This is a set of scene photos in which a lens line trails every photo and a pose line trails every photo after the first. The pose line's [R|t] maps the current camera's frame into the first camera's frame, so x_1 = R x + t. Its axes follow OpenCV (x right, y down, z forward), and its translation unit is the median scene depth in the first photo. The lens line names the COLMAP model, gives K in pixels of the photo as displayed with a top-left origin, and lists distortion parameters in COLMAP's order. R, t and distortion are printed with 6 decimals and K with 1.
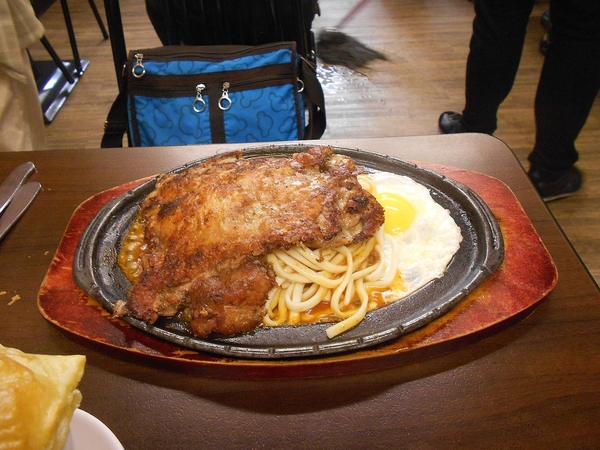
lens RADIAL K [[472.7, 0, 300.0], [0, 472.7, 225.0], [0, 0, 1]] dist [0.008367, -0.003385]
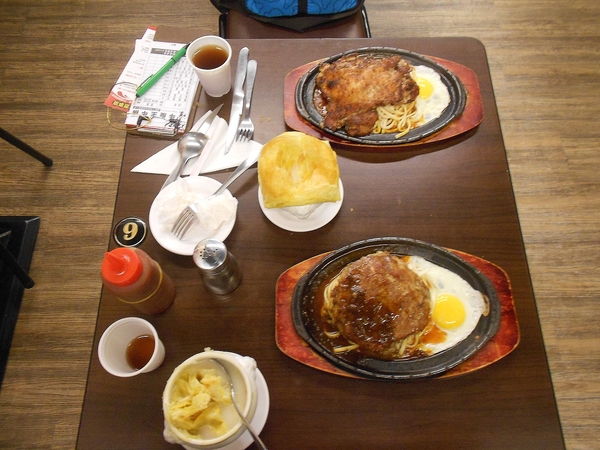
lens RADIAL K [[472.7, 0, 300.0], [0, 472.7, 225.0], [0, 0, 1]] dist [0.008367, -0.003385]
pose [[0.999332, 0.036549, 0.000674, -0.473927], [-0.033904, 0.919784, 0.390958, -0.358645], [0.013669, -0.390719, 0.920408, -1.749495]]
